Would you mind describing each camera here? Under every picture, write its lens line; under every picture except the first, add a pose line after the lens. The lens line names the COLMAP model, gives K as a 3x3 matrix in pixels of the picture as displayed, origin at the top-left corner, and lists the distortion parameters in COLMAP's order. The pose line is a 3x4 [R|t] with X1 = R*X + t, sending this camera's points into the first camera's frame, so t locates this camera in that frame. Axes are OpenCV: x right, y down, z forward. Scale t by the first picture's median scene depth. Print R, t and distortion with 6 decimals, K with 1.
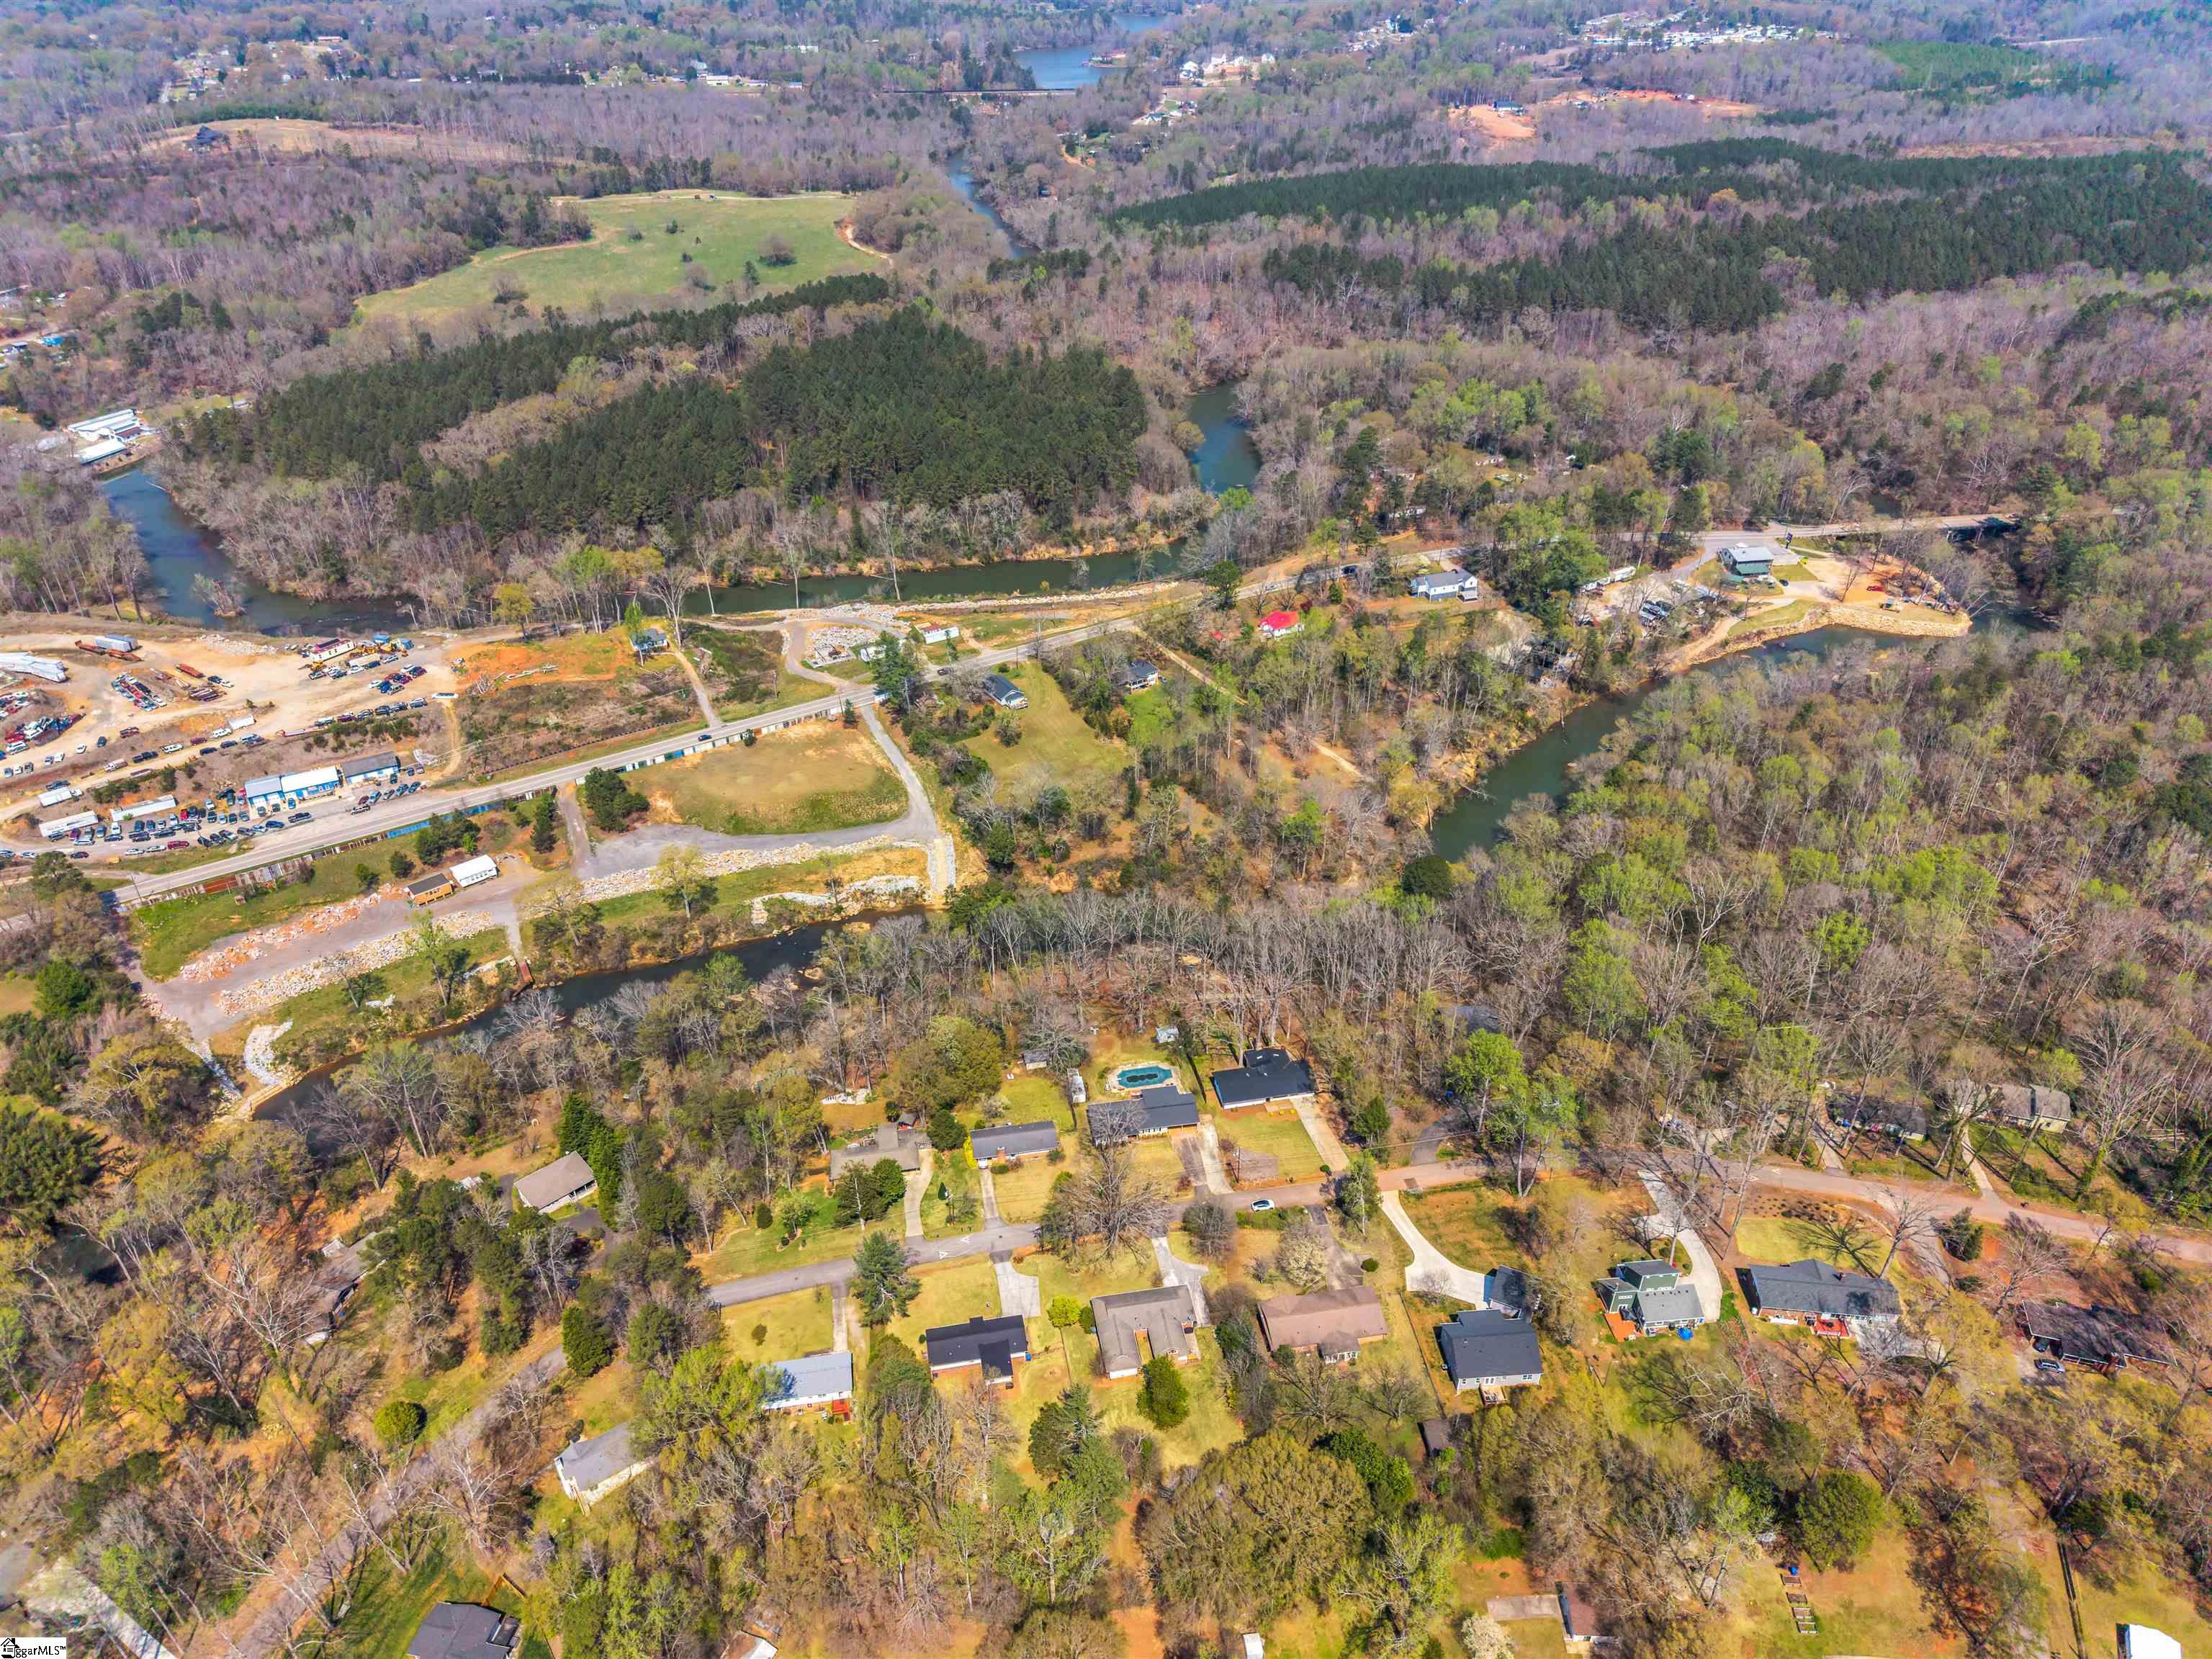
lens RADIAL K [[1462.0, 0, 1106.0], [0, 1462.0, 829.5], [0, 0, 1]] dist [-0.000211, 0.006977]
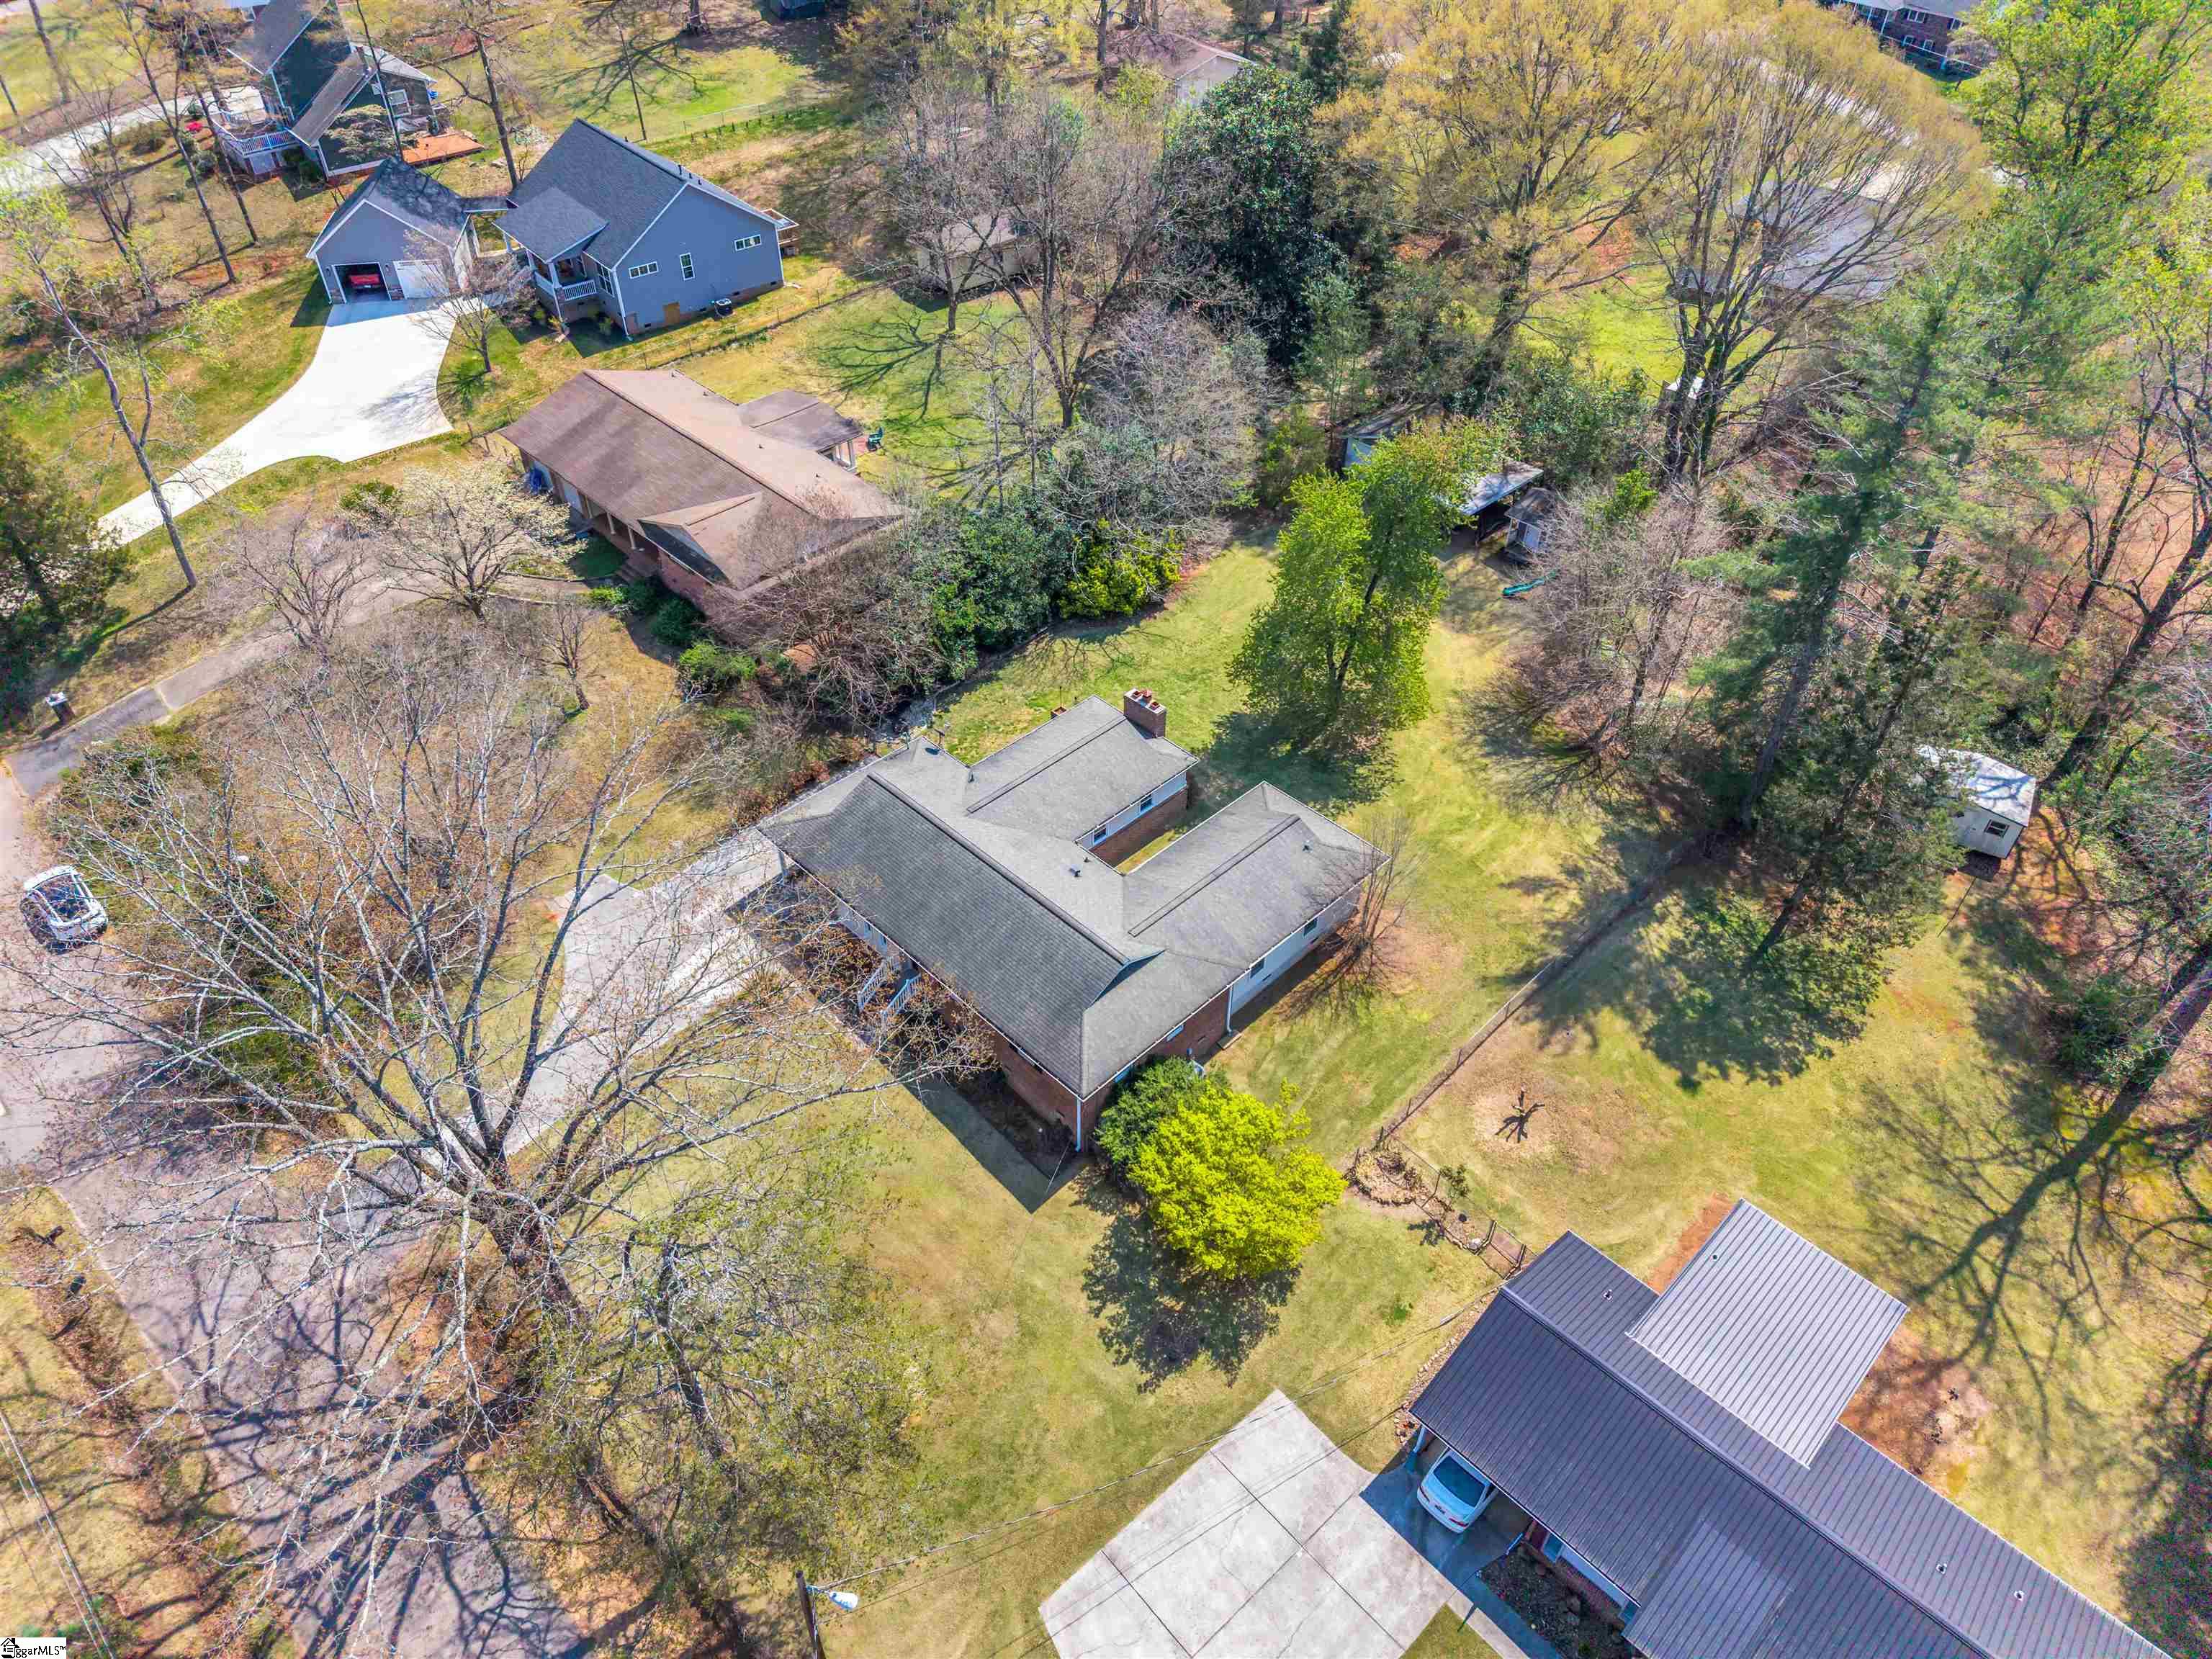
lens RADIAL K [[1462.0, 0, 1106.0], [0, 1462.0, 829.5], [0, 0, 1]] dist [-0.000211, 0.006977]
pose [[-0.565645, -0.563665, 0.601936, -0.094906], [0.453370, 0.397161, 0.797946, 0.170557], [-0.688840, 0.724254, 0.030897, 0.958878]]
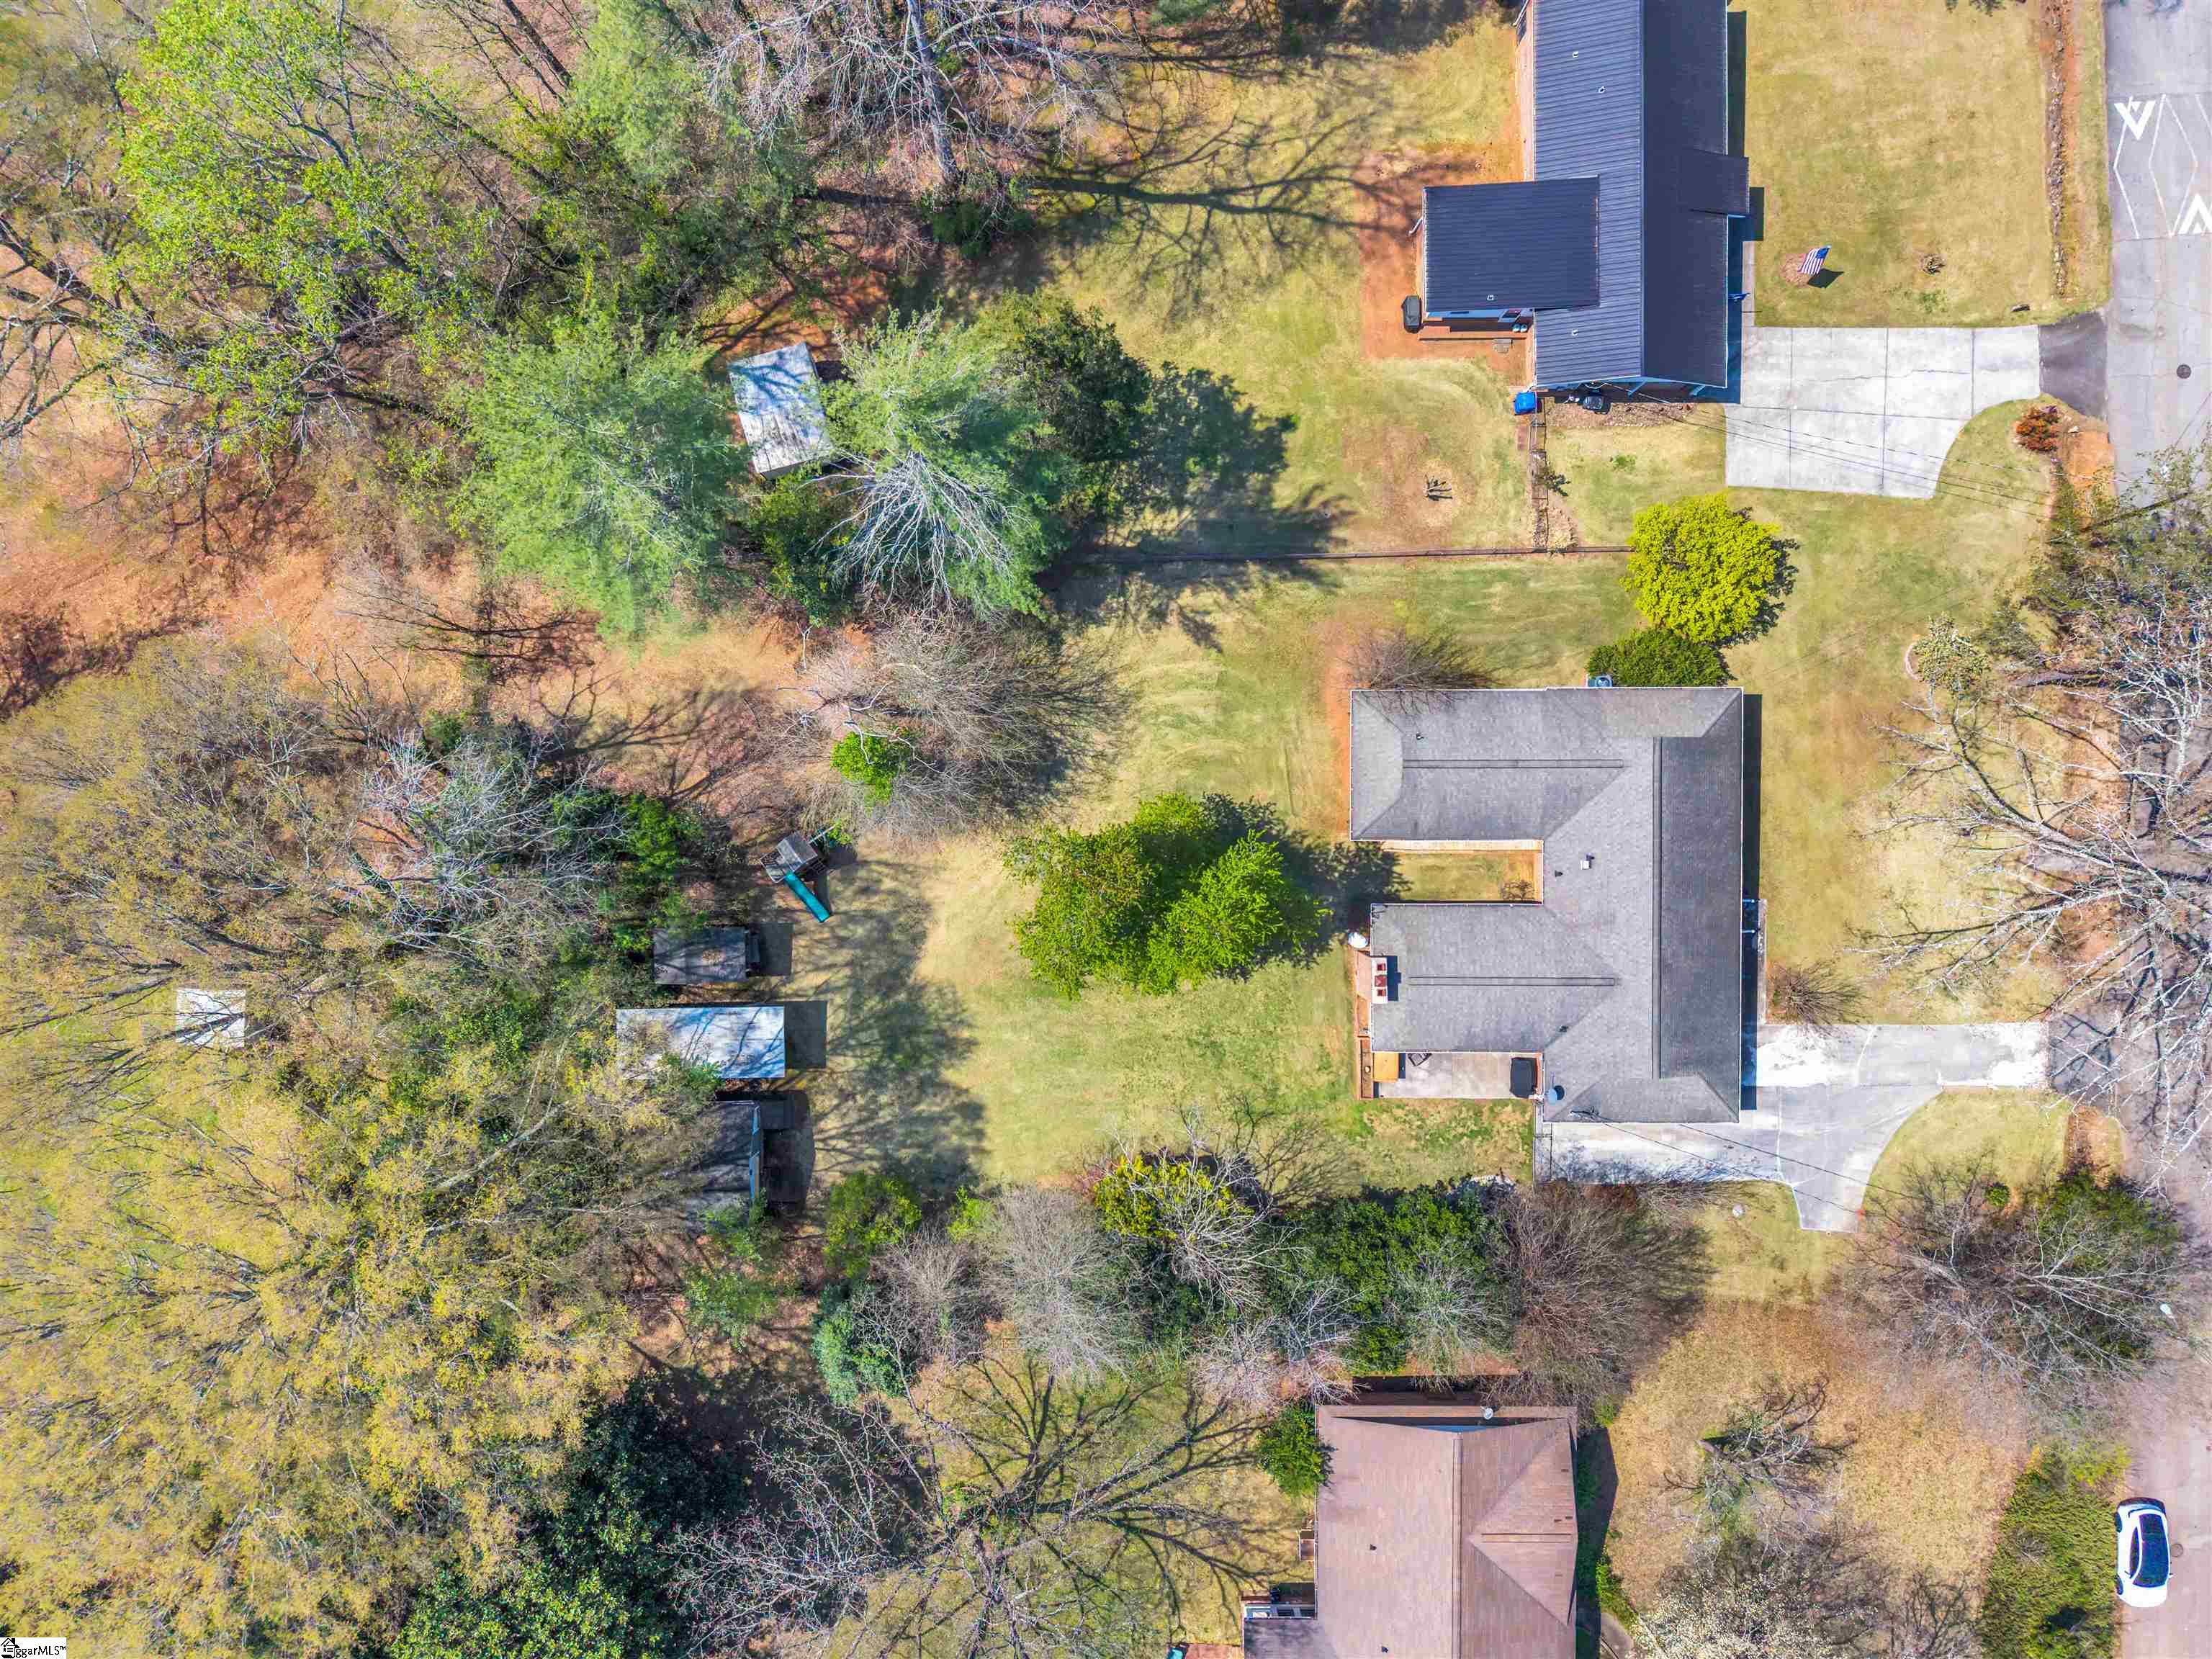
lens RADIAL K [[1462.0, 0, 1106.0], [0, 1462.0, 829.5], [0, 0, 1]] dist [-0.000211, 0.006977]
pose [[-0.174280, 0.984578, 0.015279, 0.024742], [-0.541762, -0.108831, 0.833457, 0.181942], [0.822265, 0.136977, 0.552374, 0.789990]]
